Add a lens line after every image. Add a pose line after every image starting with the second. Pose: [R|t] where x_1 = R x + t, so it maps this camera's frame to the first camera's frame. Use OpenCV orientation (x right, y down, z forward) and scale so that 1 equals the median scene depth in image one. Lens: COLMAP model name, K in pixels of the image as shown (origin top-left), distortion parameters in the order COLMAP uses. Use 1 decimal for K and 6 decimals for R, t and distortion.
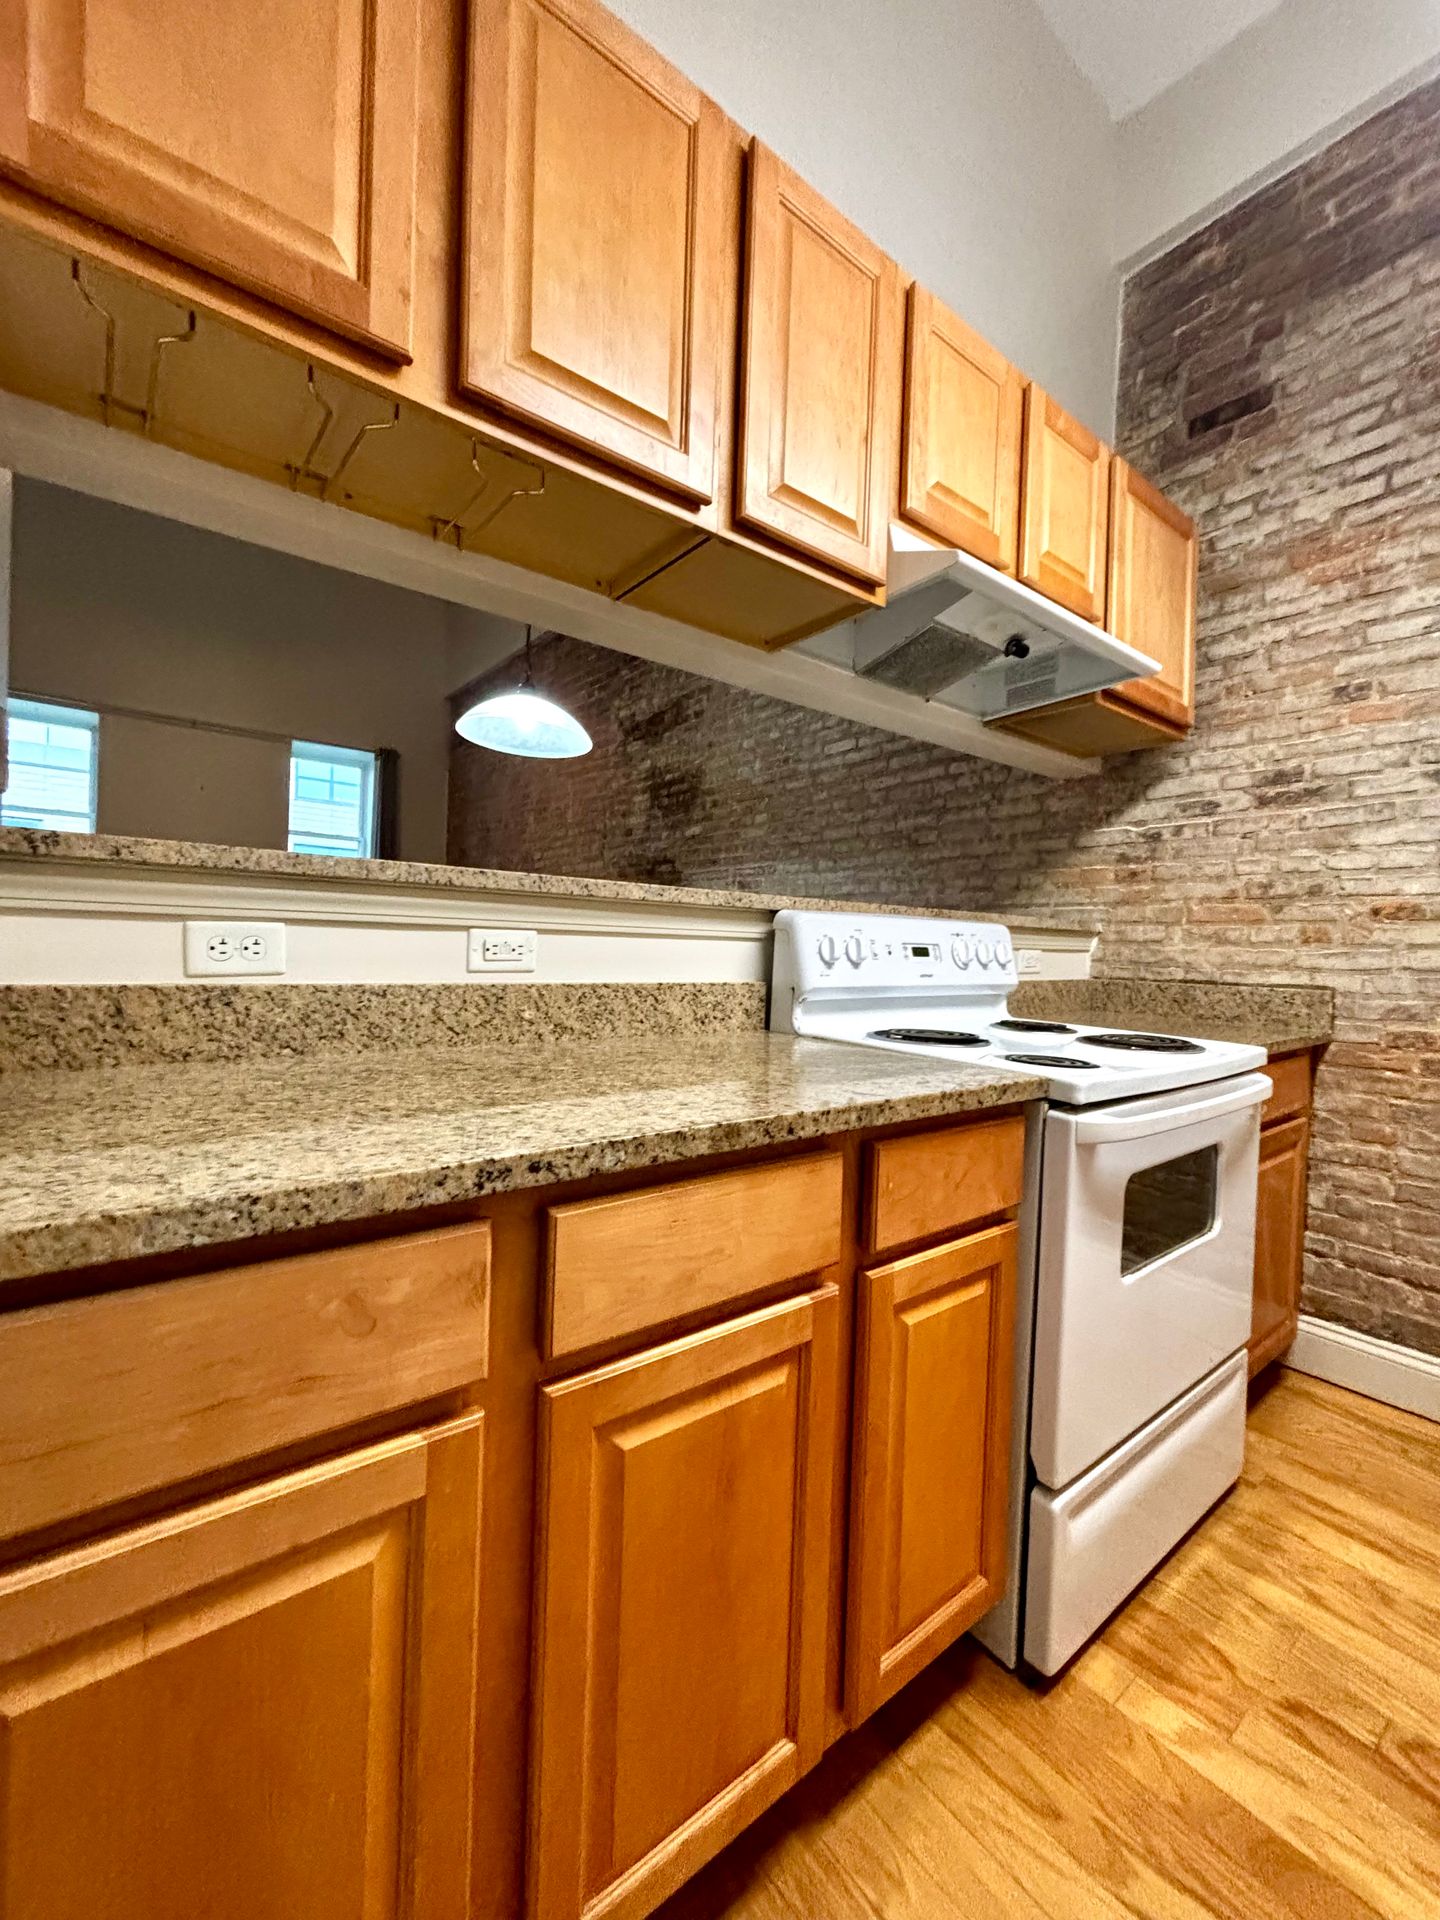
lens RADIAL K [[770.2, 0, 720.0], [0, 770.2, 960.0], [0, 0, 1]] dist [-0.002211, -0.000164]
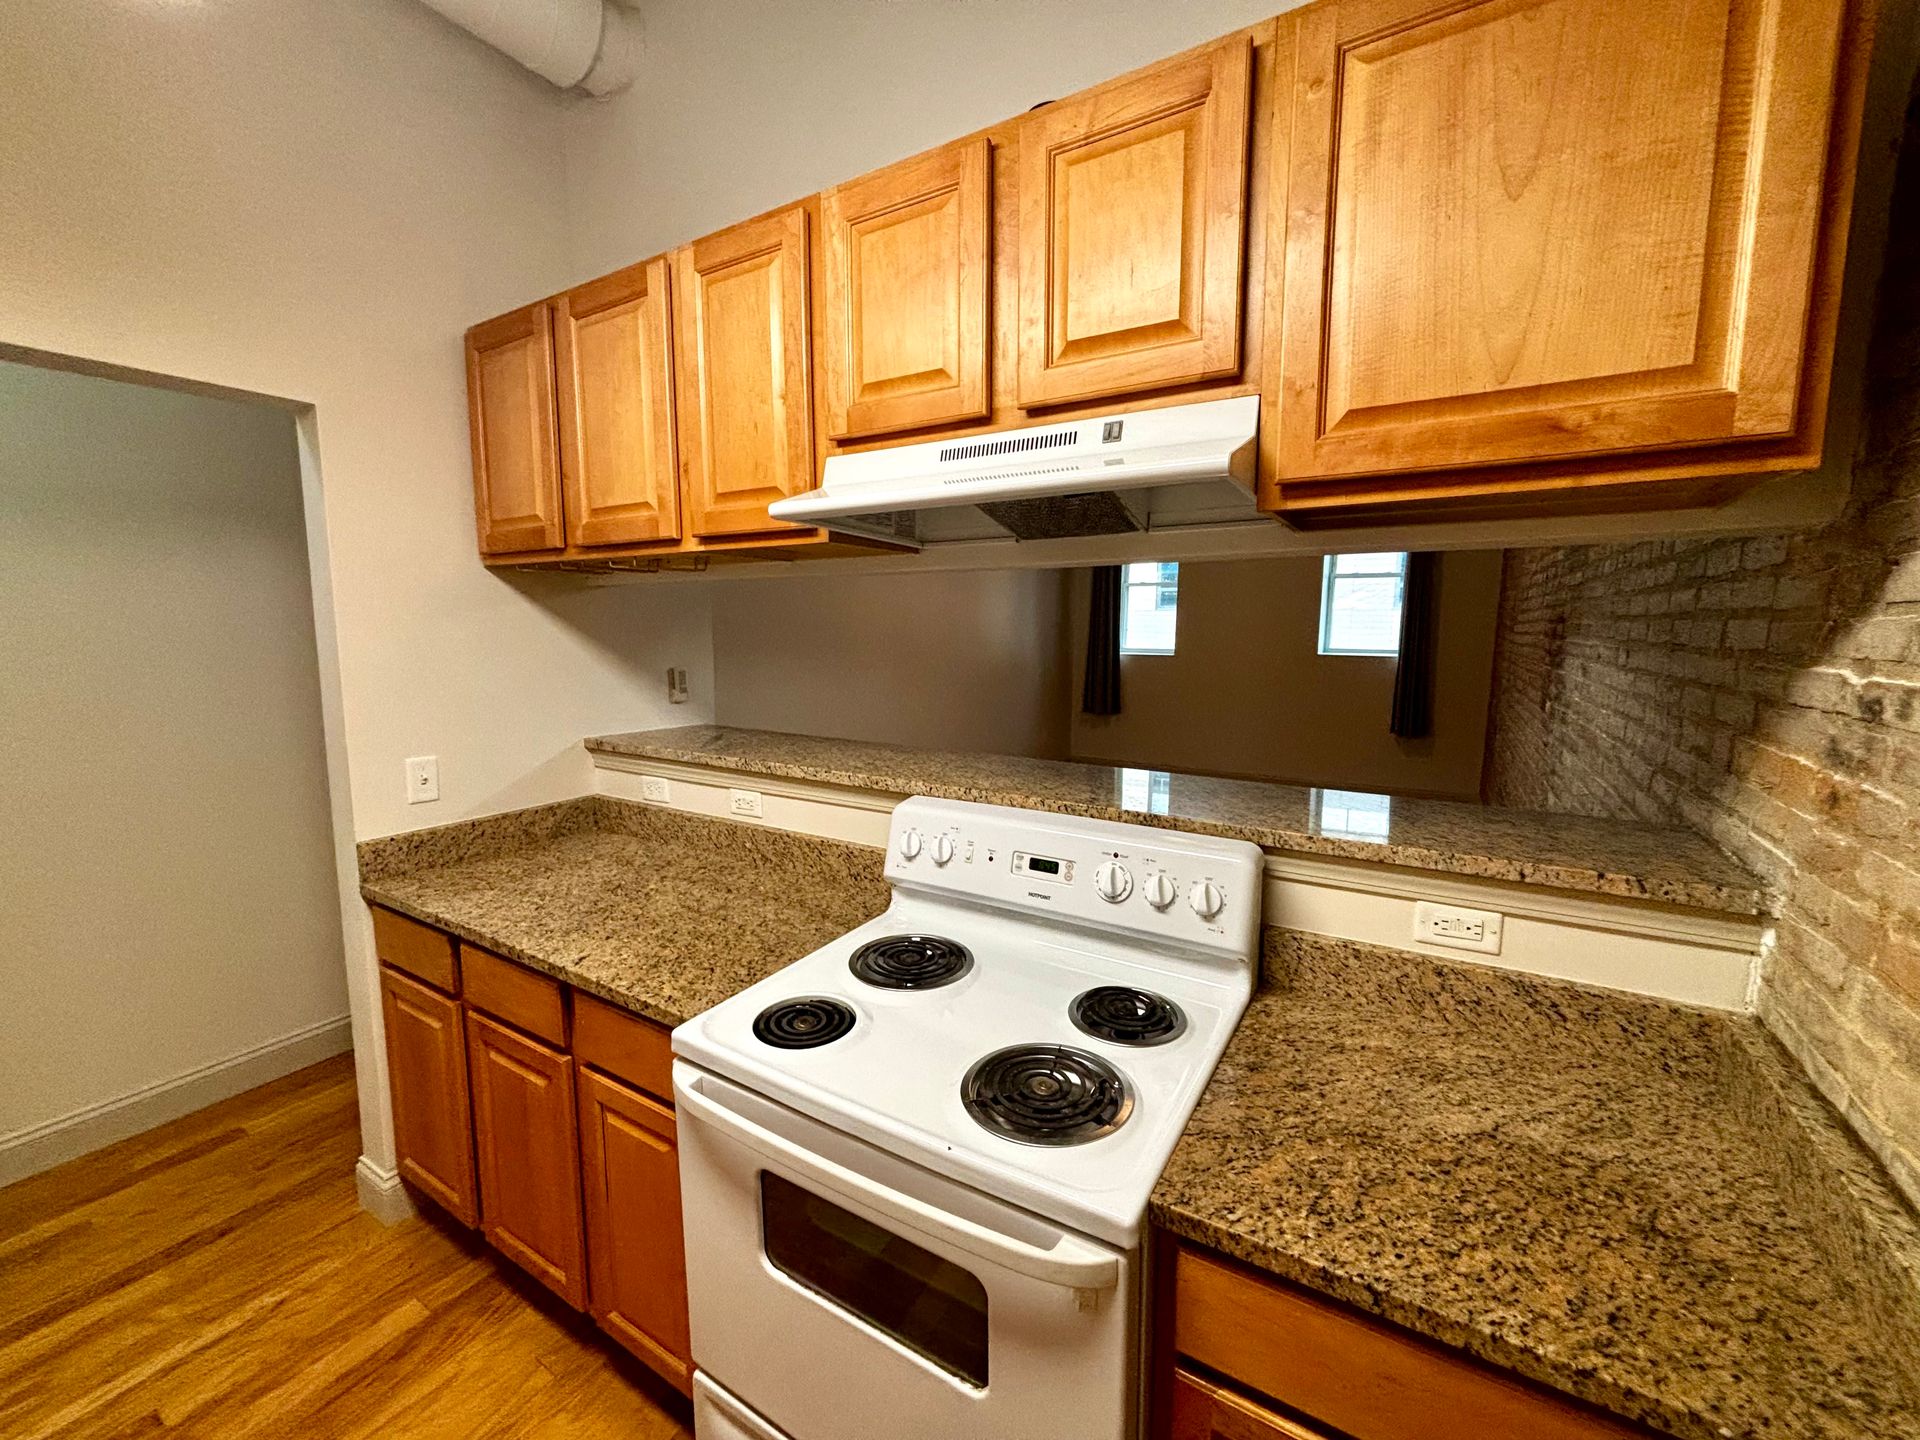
lens RADIAL K [[770.2, 0, 960.0], [0, 770.2, 720.0], [0, 0, 1]] dist [-0.002211, -0.000164]
pose [[0.351586, 0.089561, -0.931862, 1.102575], [-0.007300, 0.995645, 0.092937, -0.272491], [0.936127, -0.025873, 0.350709, 0.693217]]
